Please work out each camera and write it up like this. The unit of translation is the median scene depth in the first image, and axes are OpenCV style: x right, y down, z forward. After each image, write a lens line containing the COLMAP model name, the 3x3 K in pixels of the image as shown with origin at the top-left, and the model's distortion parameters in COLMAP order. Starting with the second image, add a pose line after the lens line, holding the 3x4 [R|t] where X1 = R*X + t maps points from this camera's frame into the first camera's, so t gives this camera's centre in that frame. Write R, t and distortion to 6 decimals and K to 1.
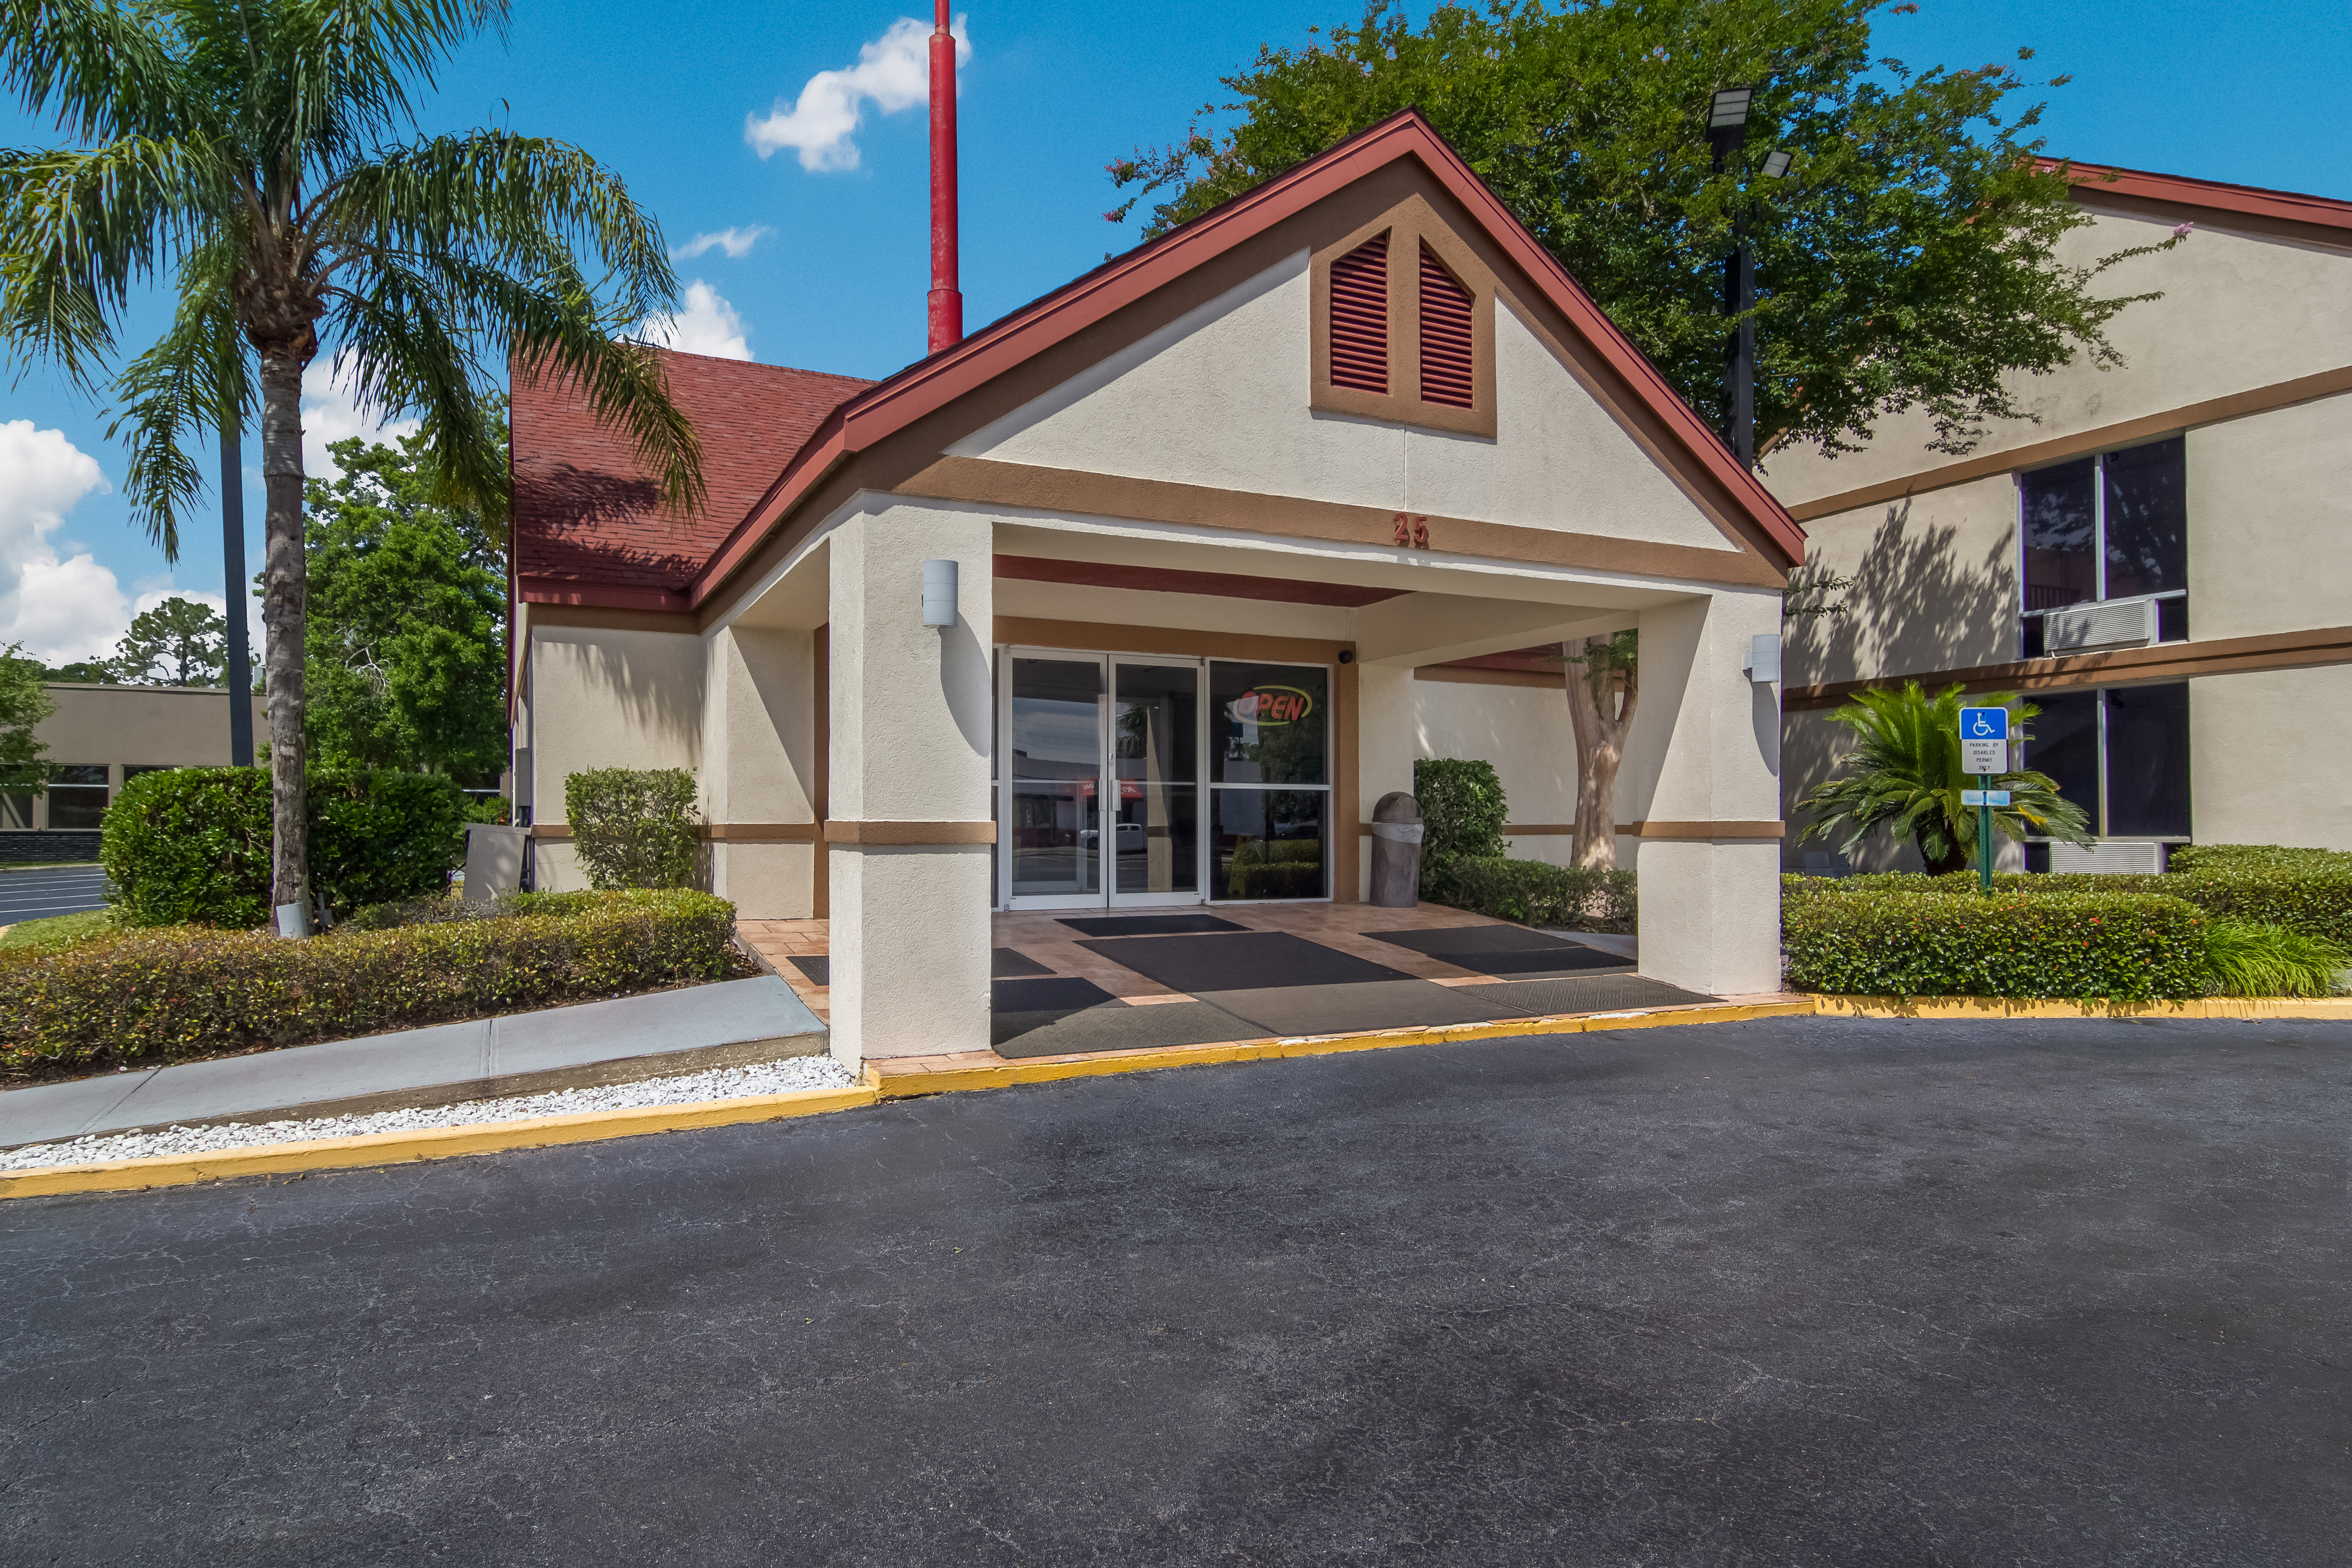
lens RADIAL K [[1384.5, 0, 1176.0], [0, 1384.5, 784.0], [0, 0, 1]] dist [-0.009115, -0.003595]
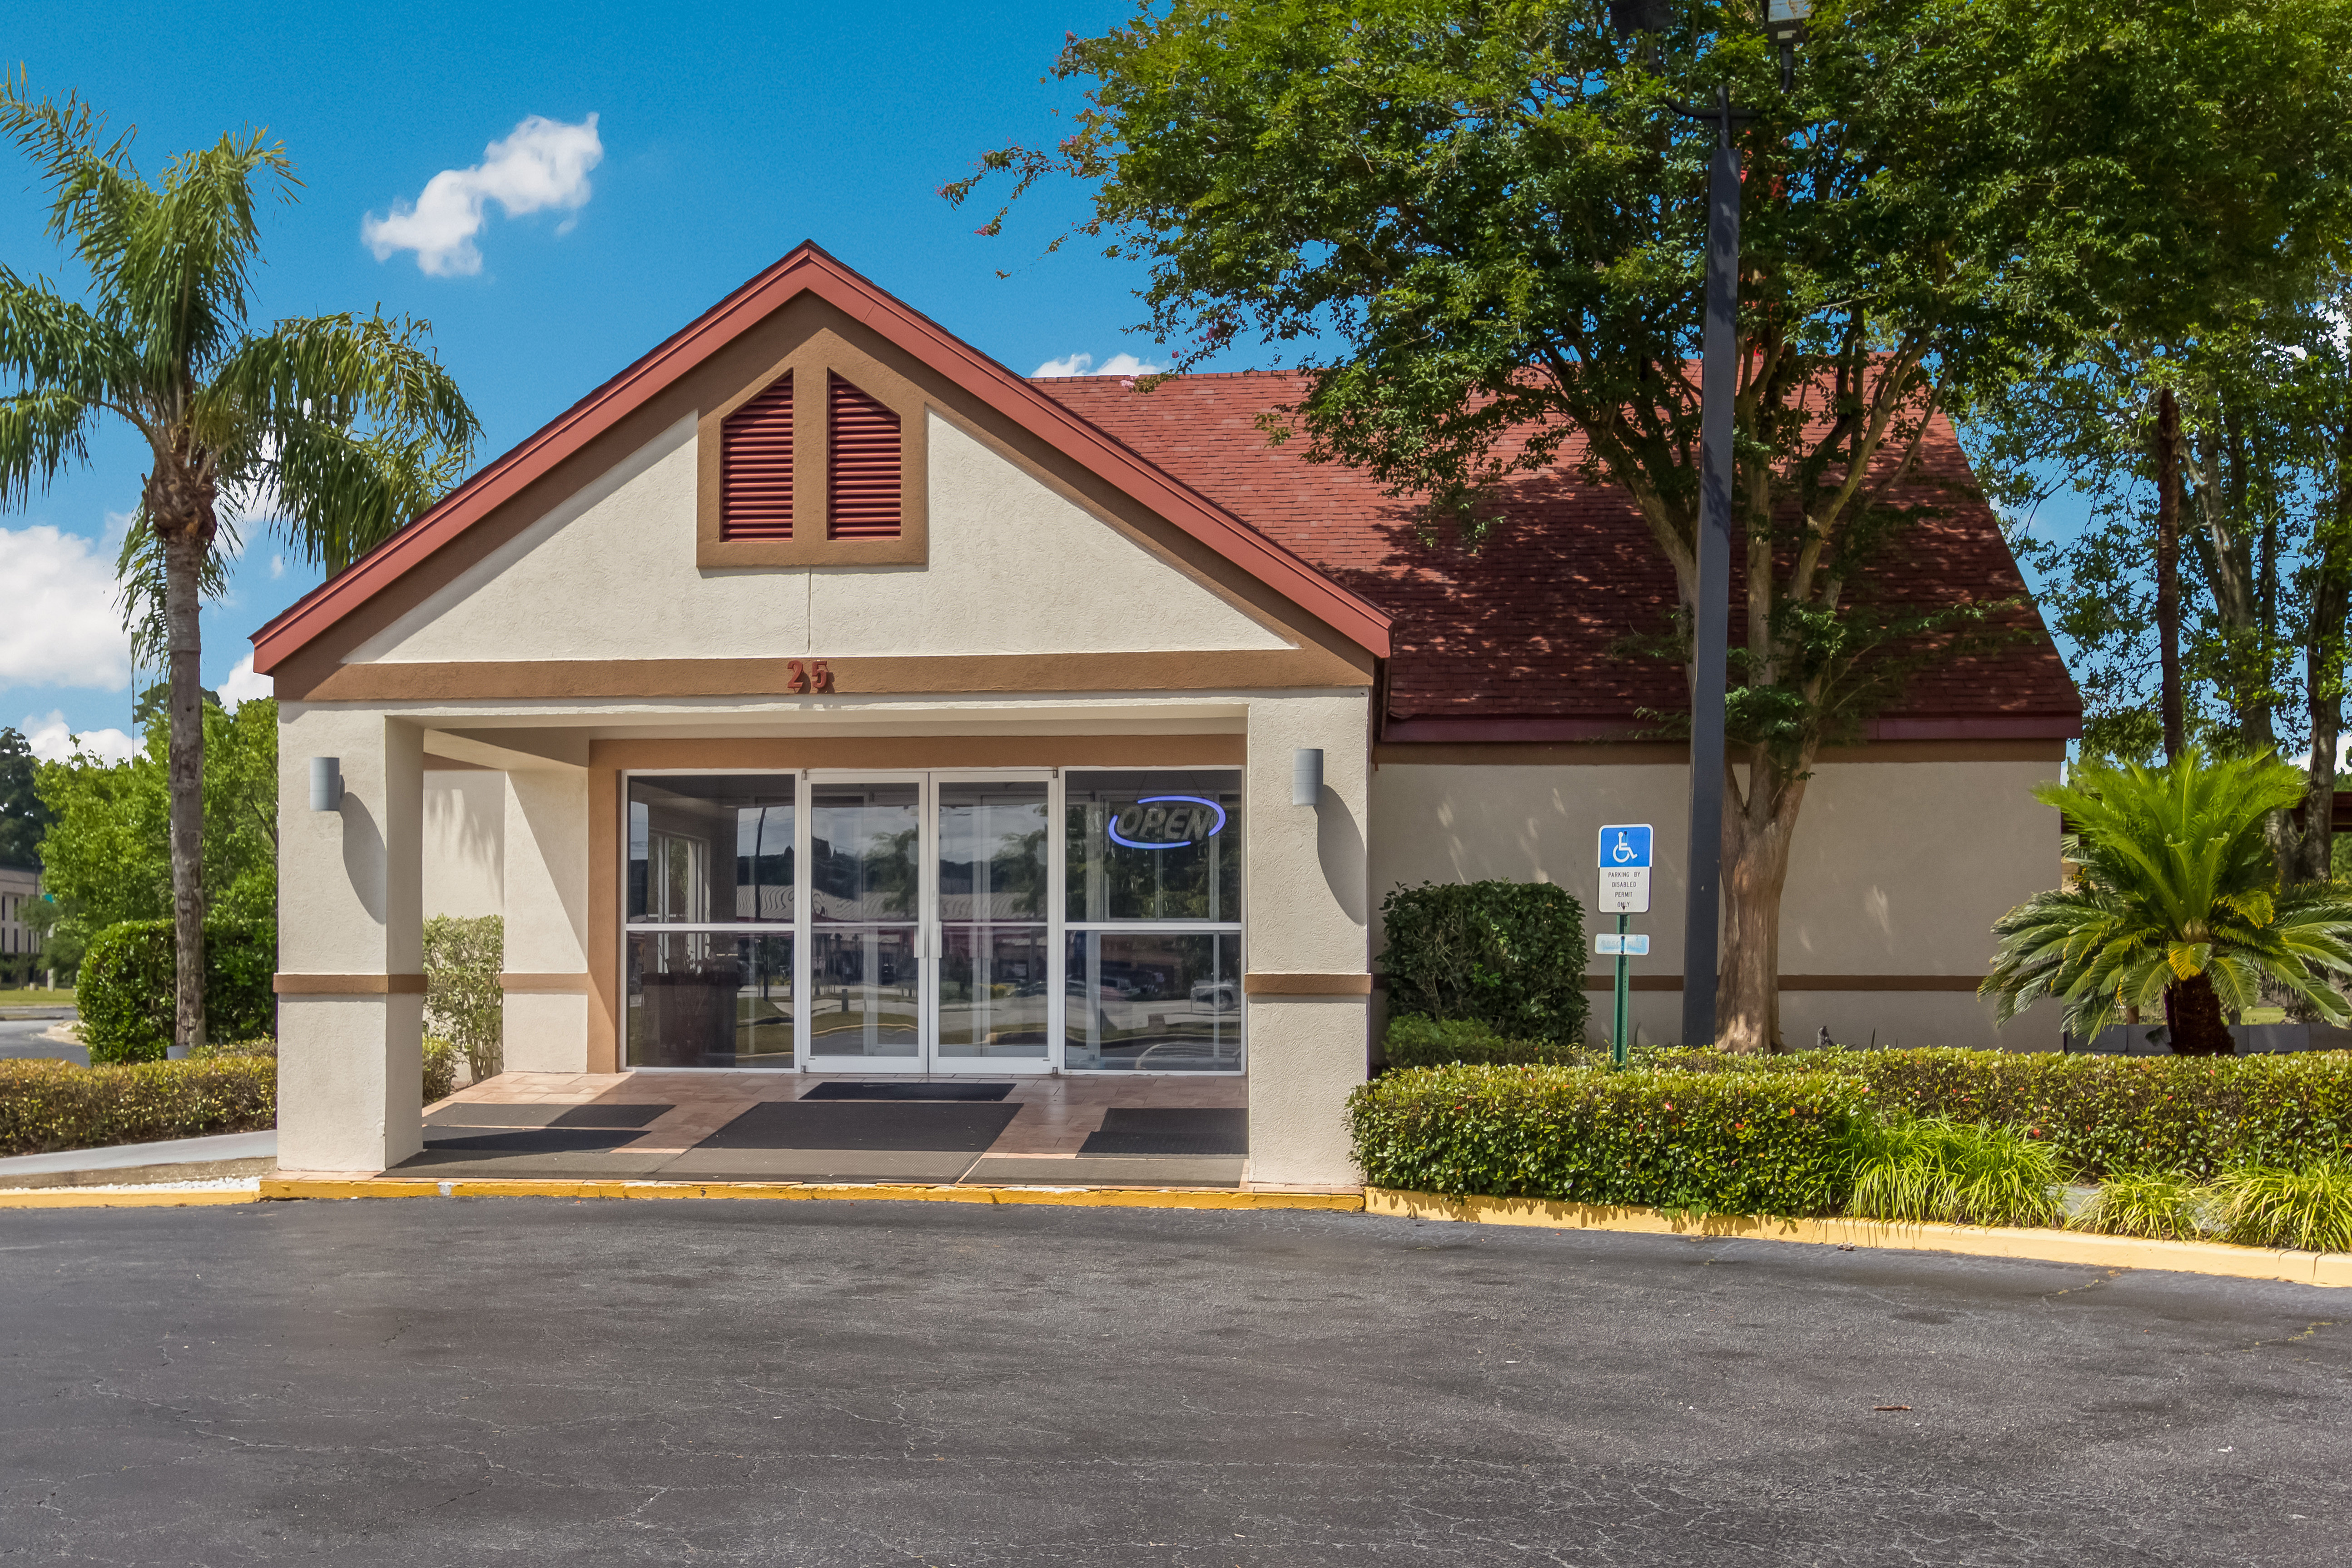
lens RADIAL K [[2973.6, 0, 1173.2], [0, 2973.6, 821.2], [0, 0, 1]] dist [-0.009424, -0.004324]
pose [[0.826457, -0.025621, -0.562416, 1.356887], [0.015775, 0.999626, -0.022358, -0.026340], [0.562778, 0.009606, 0.826552, -0.512803]]
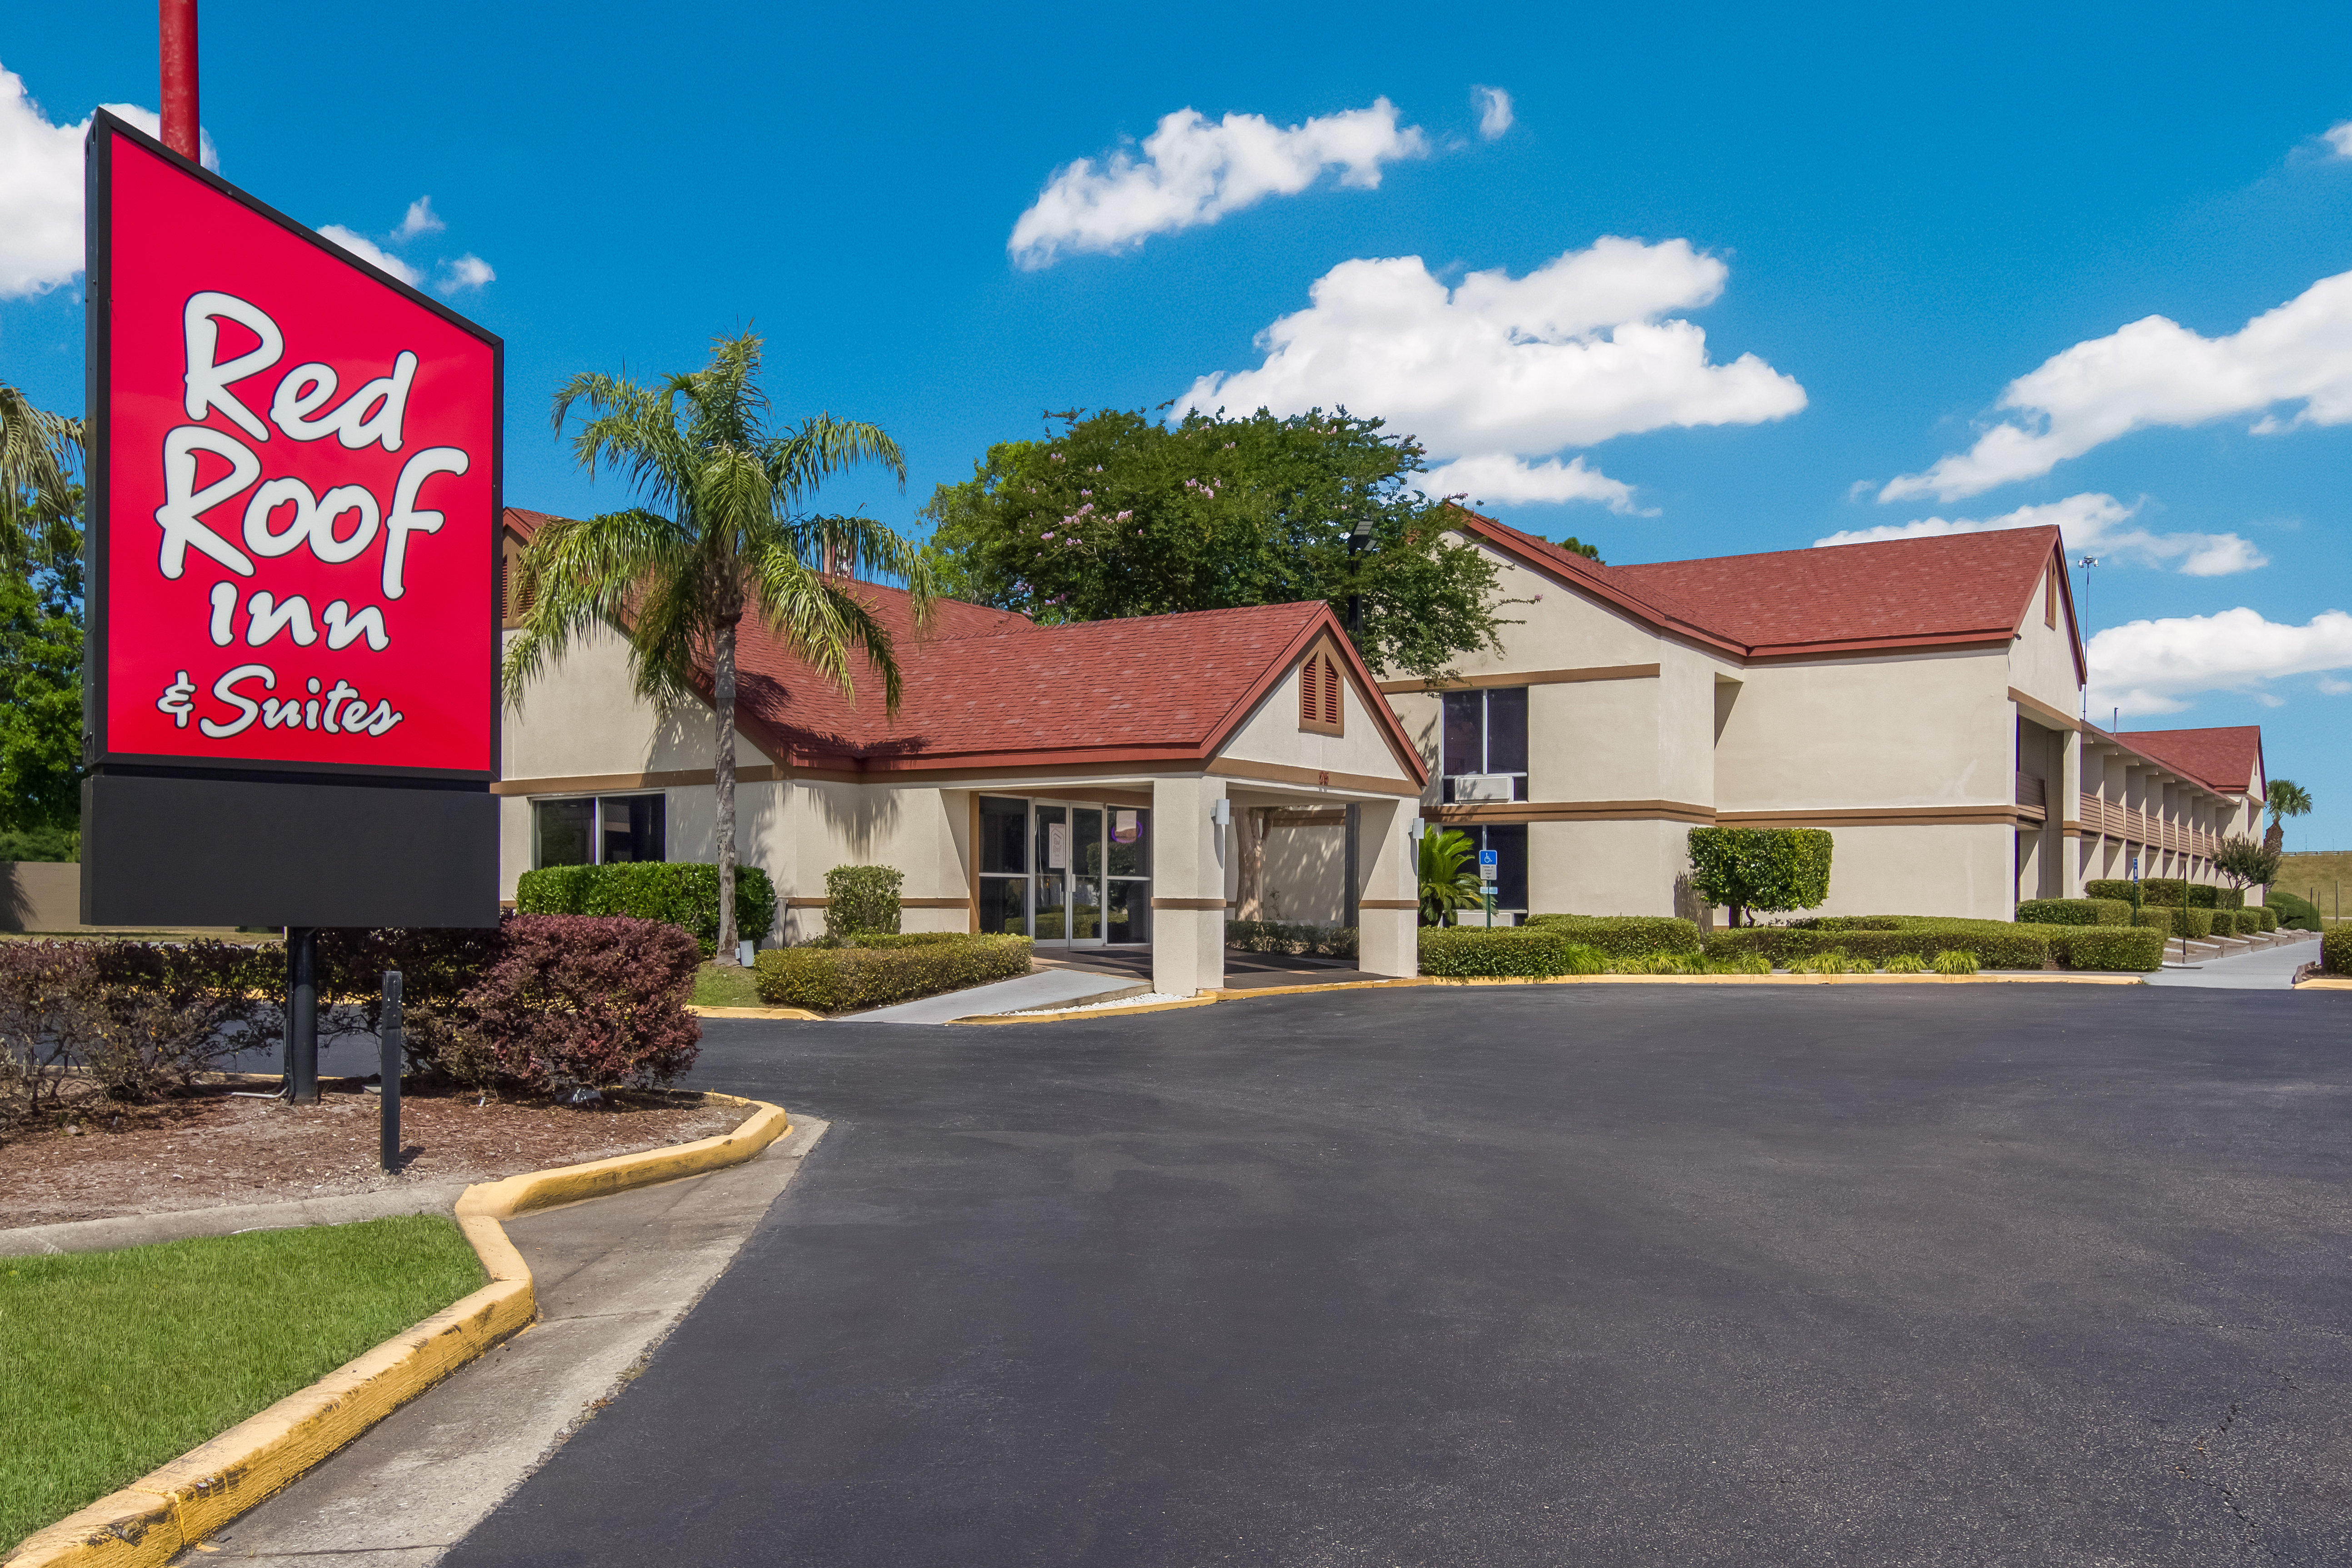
lens RADIAL K [[1787.9, 0, 1176.0], [0, 1787.9, 784.0], [0, 0, 1]] dist [-0.003406, -0.000232]
pose [[0.871288, 0.039648, 0.489168, -1.374217], [-0.024119, 0.998986, -0.038009, -0.042511], [-0.490179, 0.021318, 0.871361, -1.384104]]
